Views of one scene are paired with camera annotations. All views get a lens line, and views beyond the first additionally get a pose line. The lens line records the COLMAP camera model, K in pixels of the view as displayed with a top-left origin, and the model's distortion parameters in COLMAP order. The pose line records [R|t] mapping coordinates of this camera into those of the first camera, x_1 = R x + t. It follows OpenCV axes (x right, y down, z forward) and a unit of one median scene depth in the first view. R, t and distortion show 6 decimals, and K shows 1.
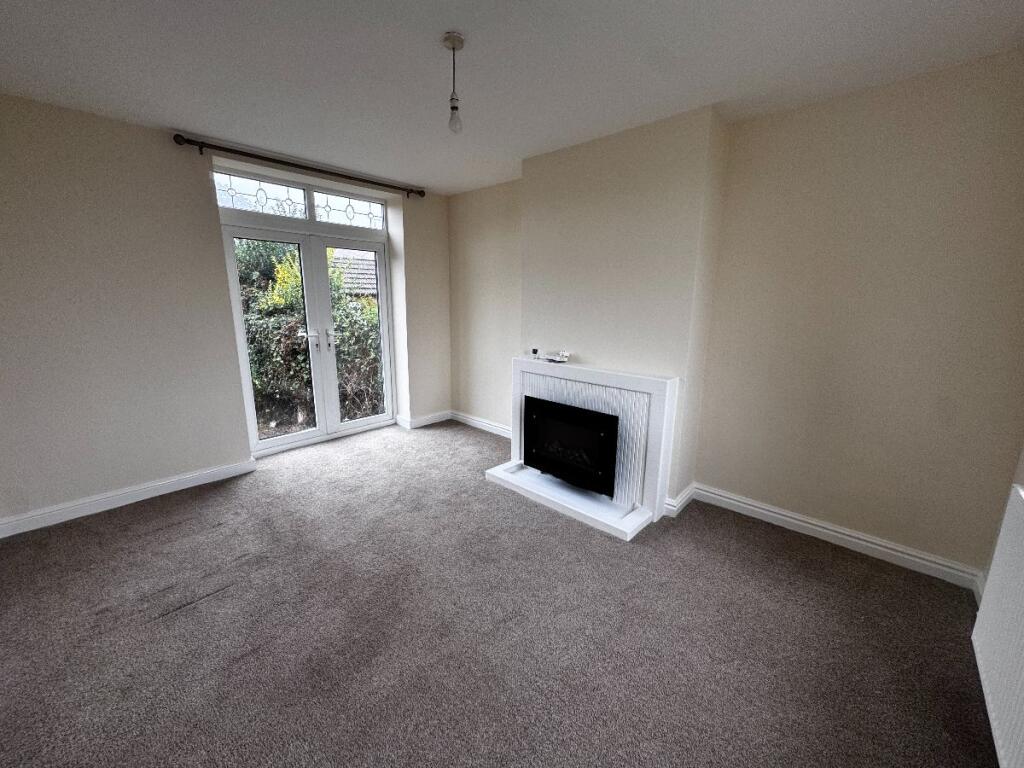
lens RADIAL K [[408.1, 0, 511.9], [0, 408.1, 380.8], [0, 0, 1]] dist [-0.001898, -0.000123]
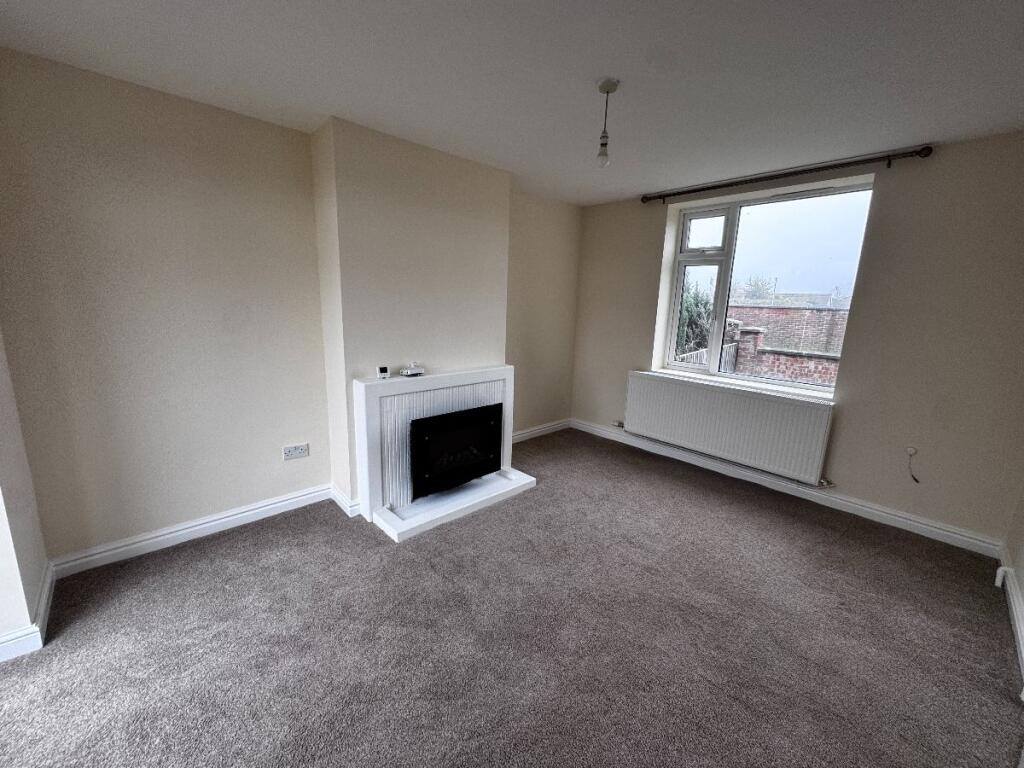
lens RADIAL K [[408.1, 0, 511.9], [0, 408.1, 380.8], [0, 0, 1]] dist [-0.001898, -0.000123]
pose [[0.053523, -0.188320, 0.980648, -0.791978], [0.173900, 0.968807, 0.176555, -0.159885], [-0.983308, 0.161084, 0.084602, 0.724703]]
